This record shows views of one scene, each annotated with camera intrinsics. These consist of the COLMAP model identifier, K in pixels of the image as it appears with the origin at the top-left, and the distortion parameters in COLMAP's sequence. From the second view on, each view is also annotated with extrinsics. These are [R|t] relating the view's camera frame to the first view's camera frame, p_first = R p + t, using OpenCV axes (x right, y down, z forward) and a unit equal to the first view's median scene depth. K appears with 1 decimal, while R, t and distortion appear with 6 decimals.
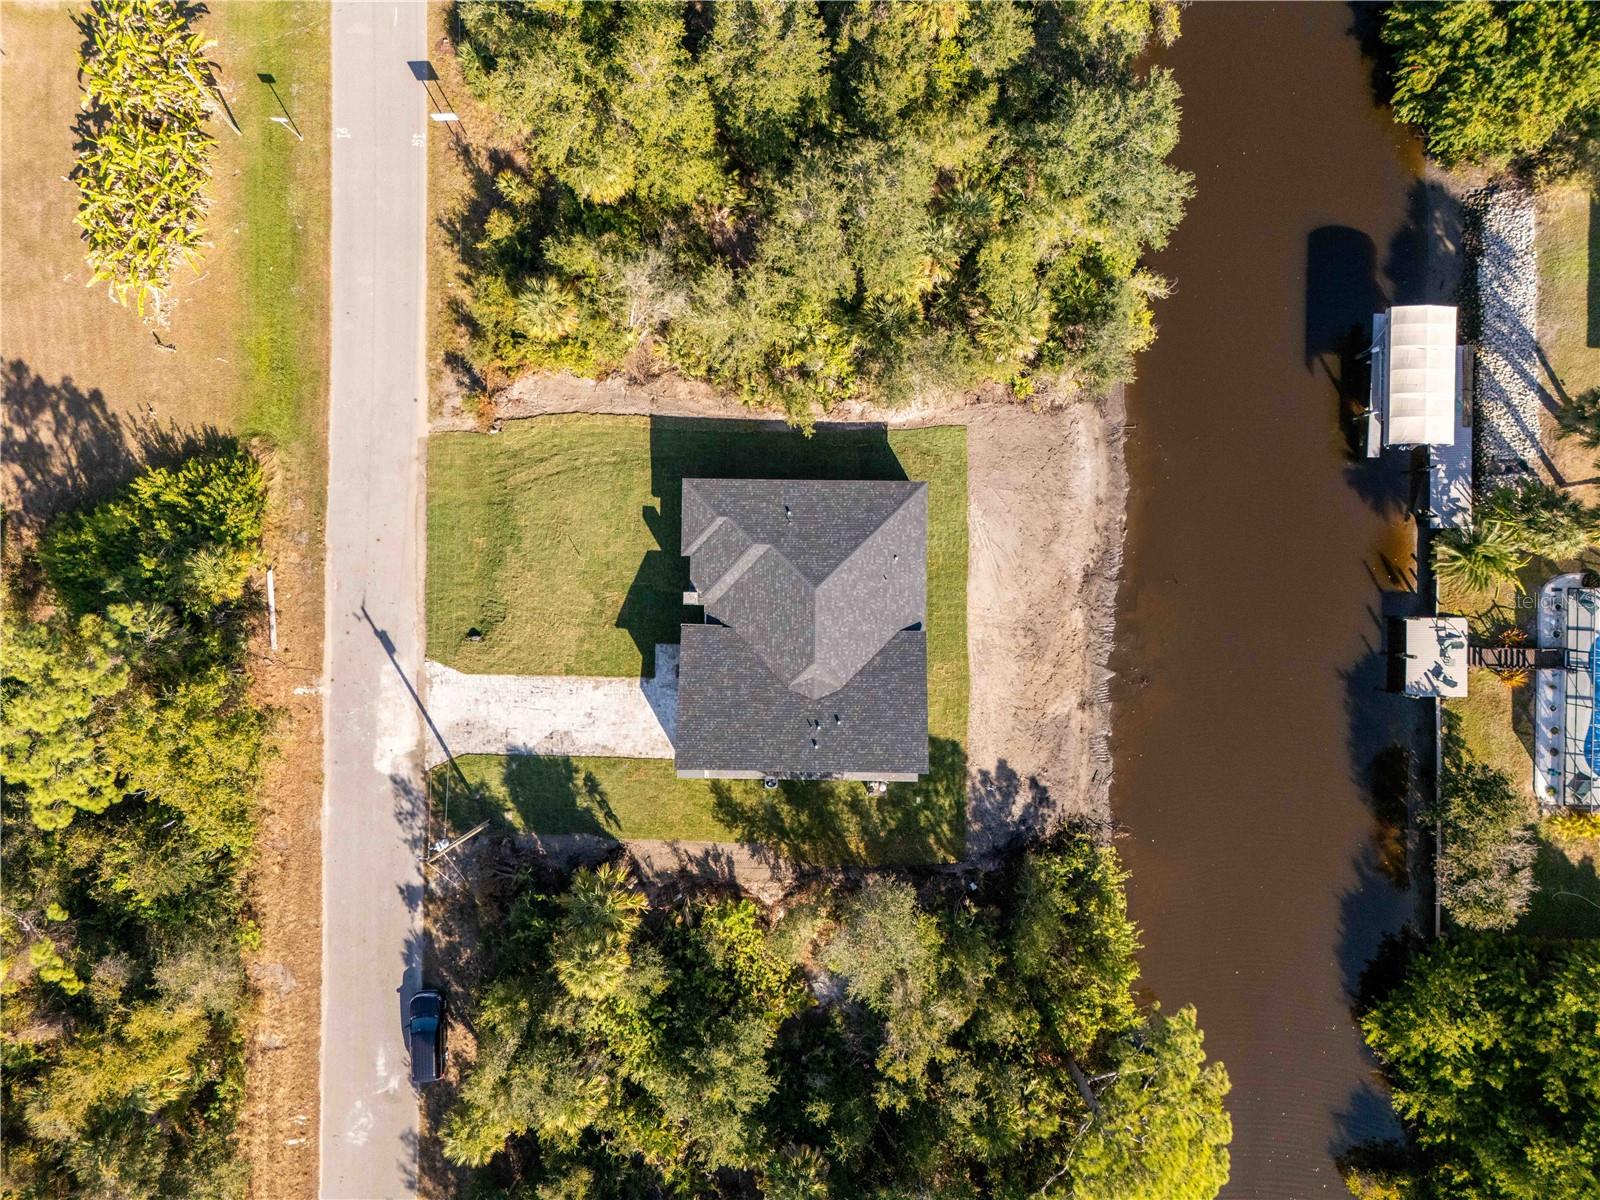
lens RADIAL K [[1182.8, 0, 800.0], [0, 1182.8, 600.0], [0, 0, 1]] dist [0.075366, -0.073859]
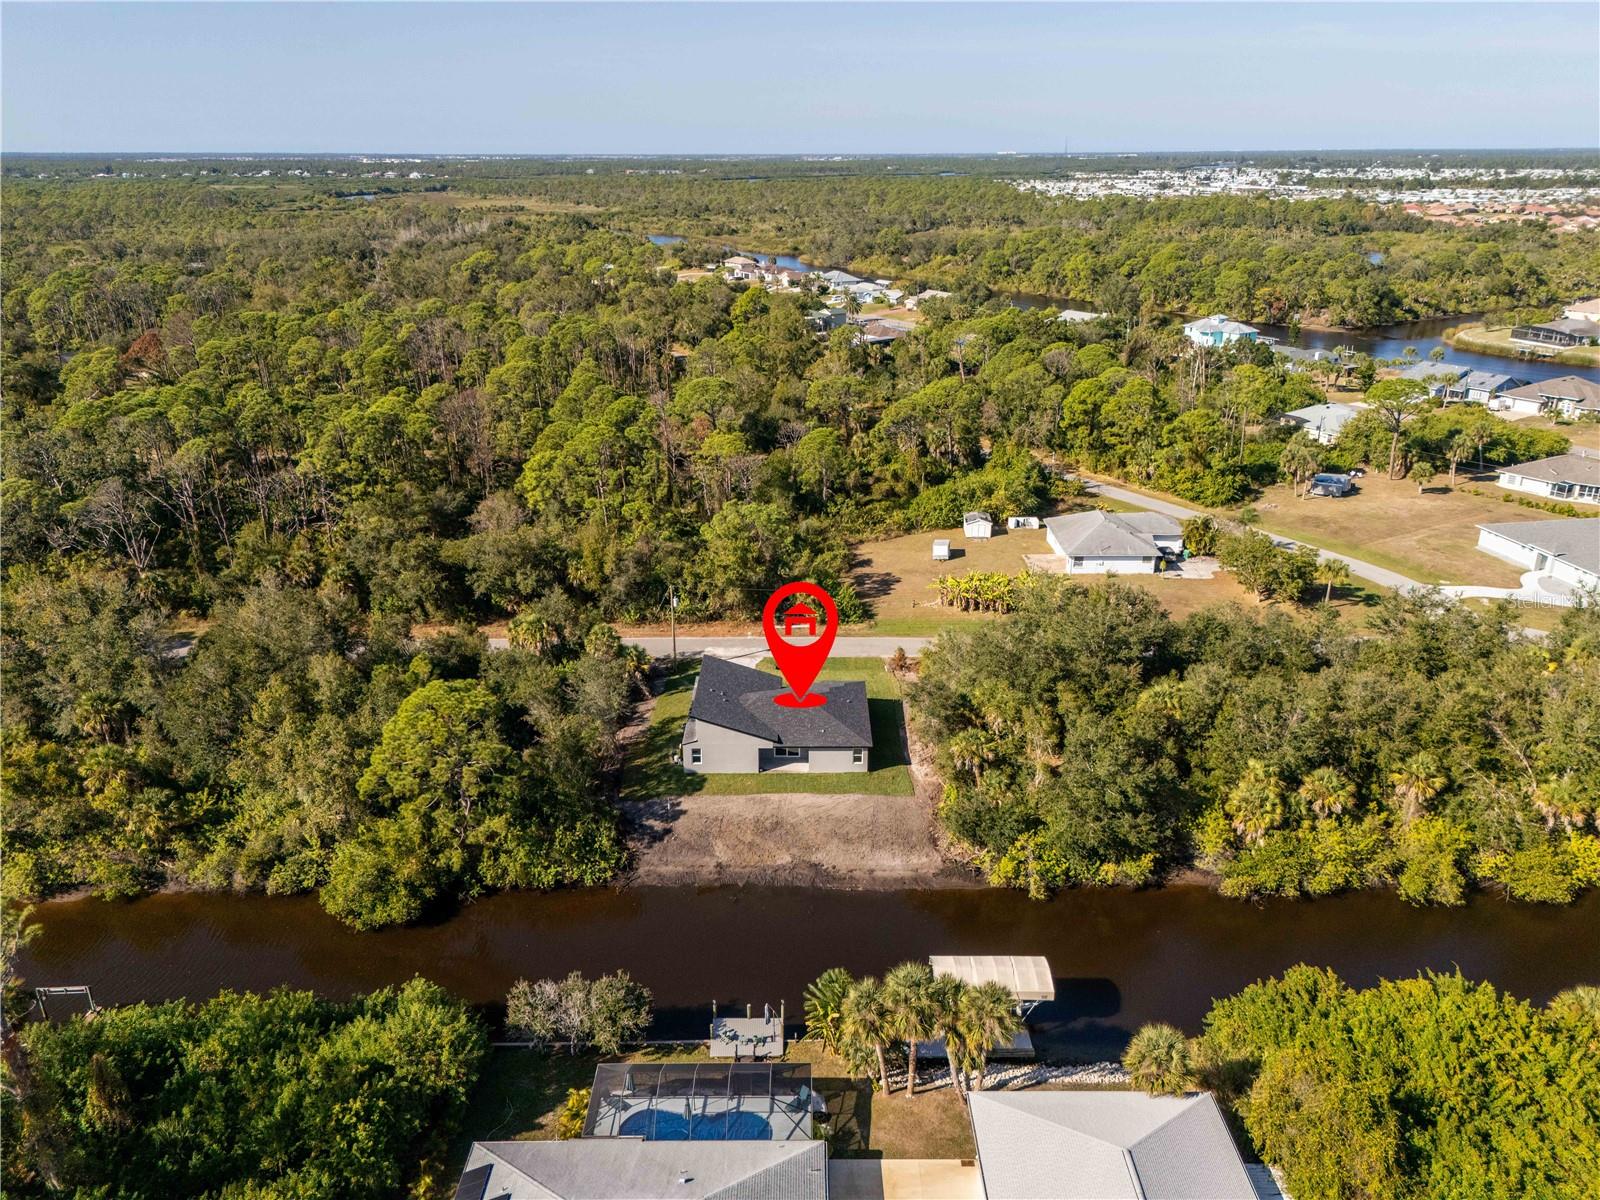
lens RADIAL K [[1168.7, 0, 800.0], [0, 1168.7, 600.0], [0, 0, 1]] dist [0.125763, -0.001720]
pose [[0.007825, 0.374882, -0.927040, 1.393245], [-0.999960, -0.001047, -0.008864, 0.009444], [-0.004294, 0.927072, 0.374859, 0.222255]]
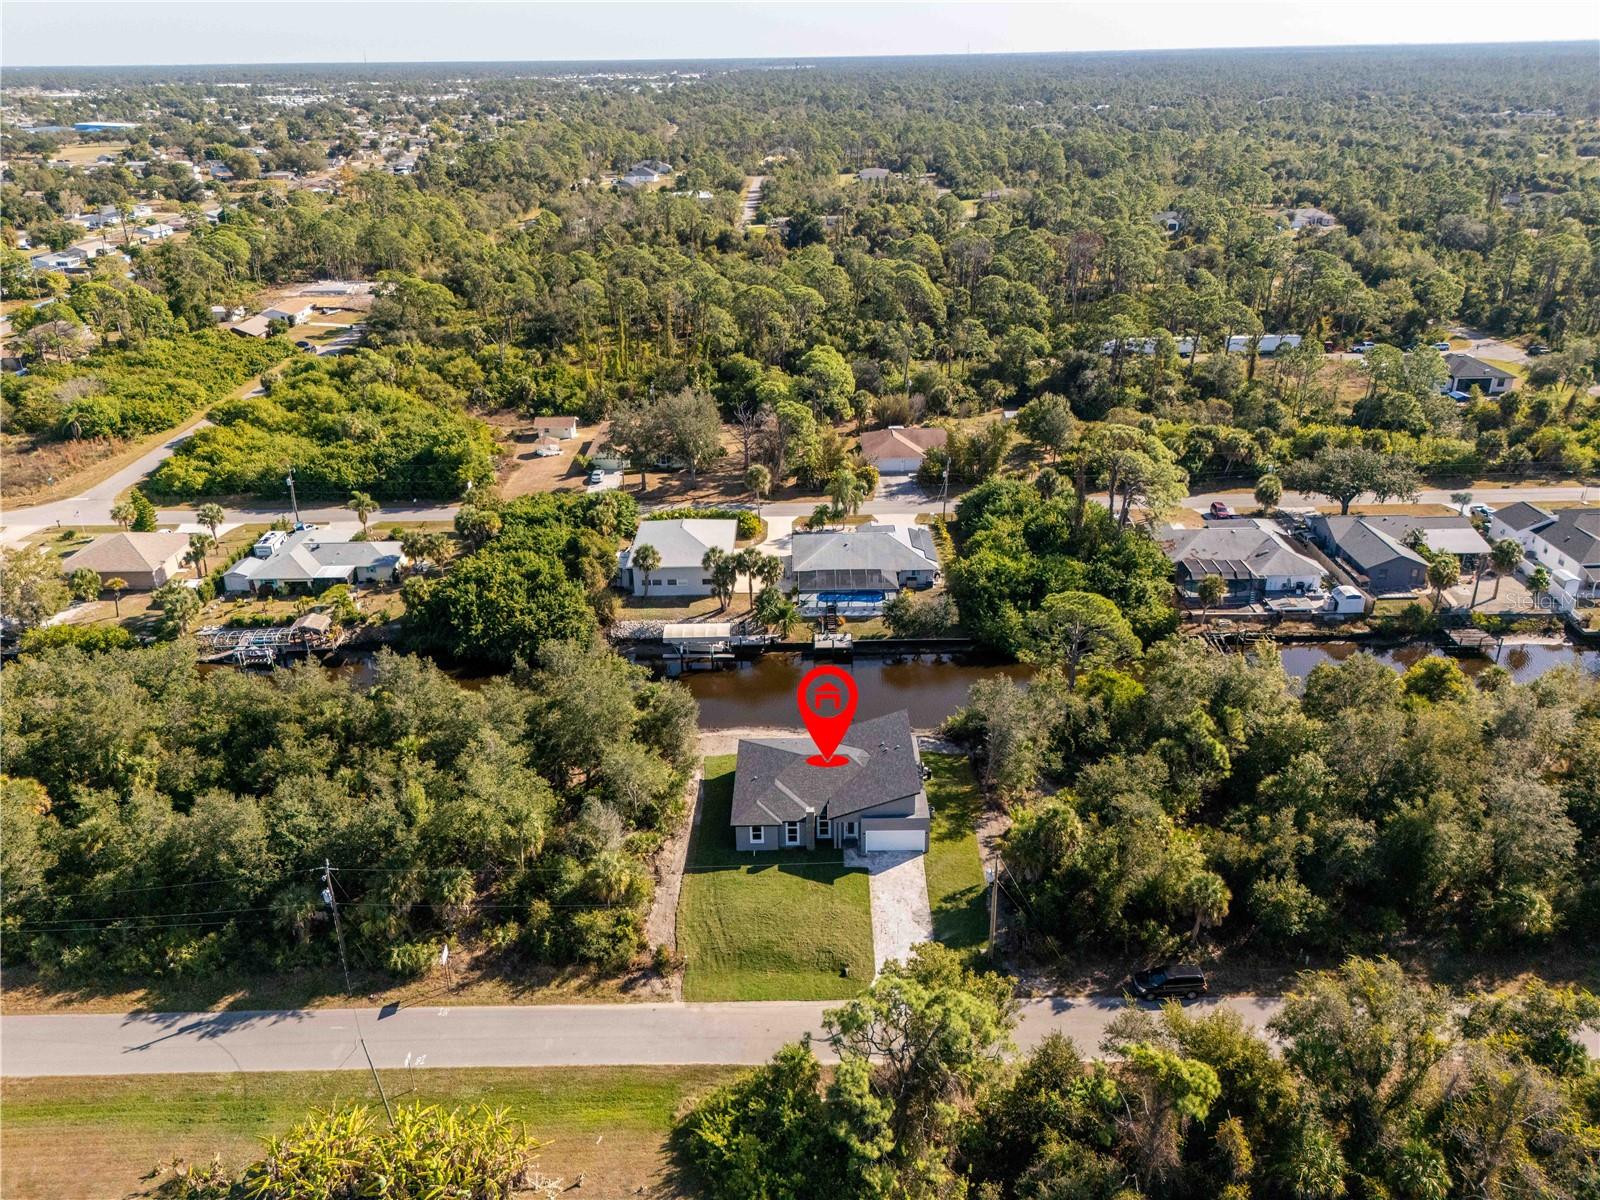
lens RADIAL K [[1182.8, 0, 800.0], [0, 1182.8, 600.0], [0, 0, 1]] dist [0.075366, -0.073859]
pose [[-0.010746, -0.397868, 0.917380, -1.294913], [0.999672, -0.025597, 0.000608, -0.008286], [0.023240, 0.917085, 0.398013, 0.133931]]
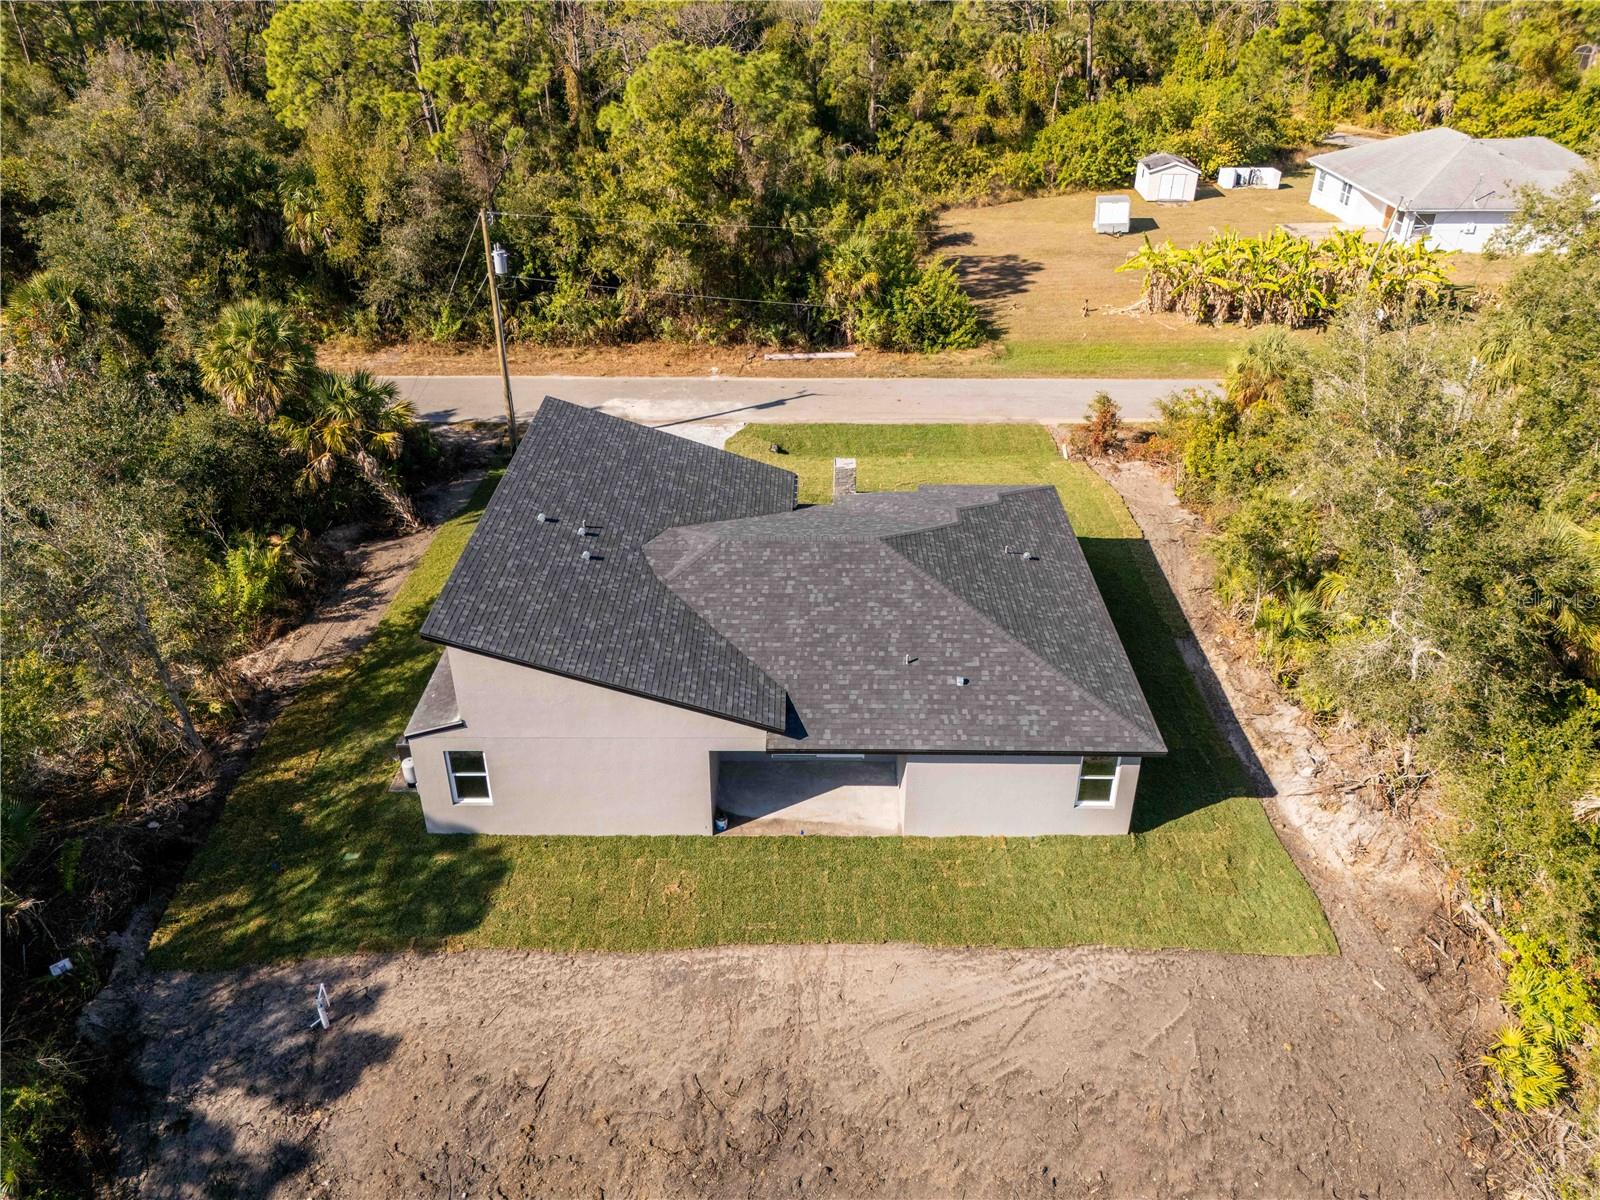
lens RADIAL K [[1182.8, 0, 800.0], [0, 1182.8, 600.0], [0, 0, 1]] dist [0.075366, -0.073859]
pose [[0.005228, 0.527812, -0.849345, 0.390145], [-0.999948, -0.004637, -0.009036, 0.023249], [-0.008708, 0.849349, 0.527760, 0.708098]]
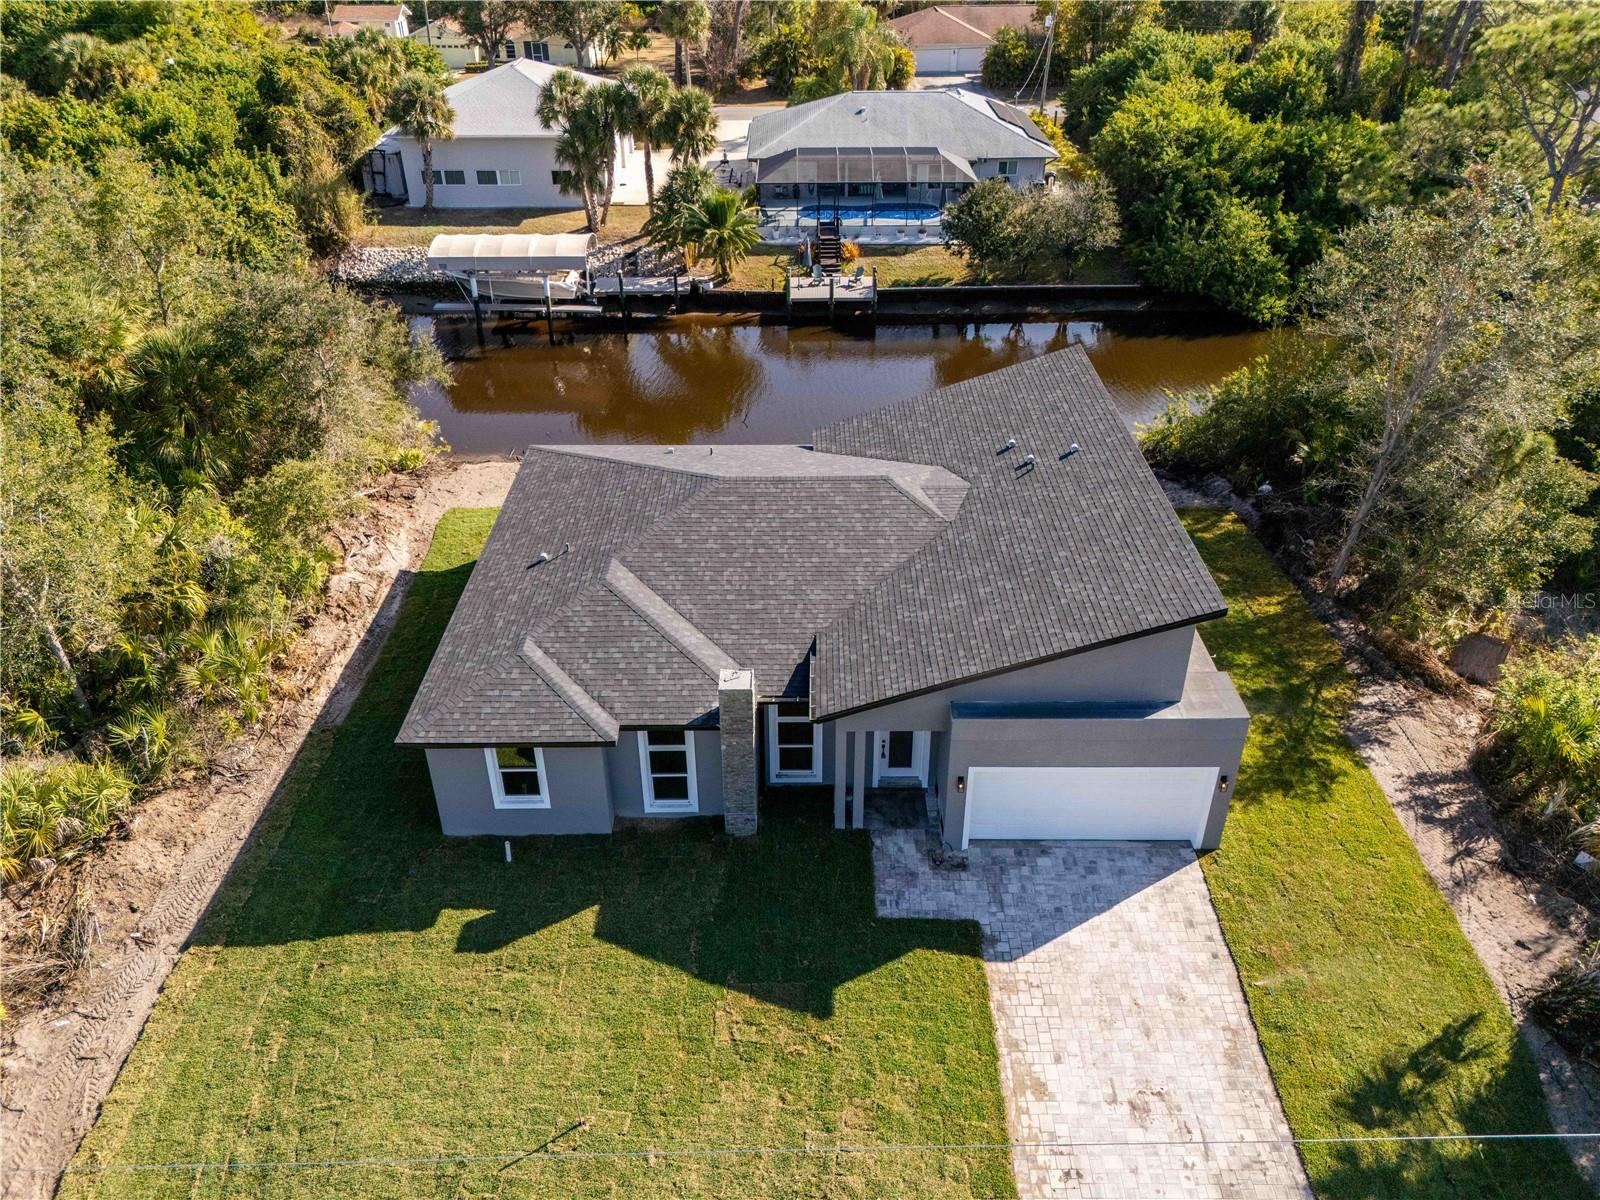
lens RADIAL K [[1182.8, 0, 800.0], [0, 1182.8, 600.0], [0, 0, 1]] dist [0.075366, -0.073859]
pose [[-0.013409, -0.517029, 0.855863, -0.362260], [0.999836, -0.017339, 0.005190, 0.015063], [0.012156, 0.855792, 0.517176, 0.741070]]
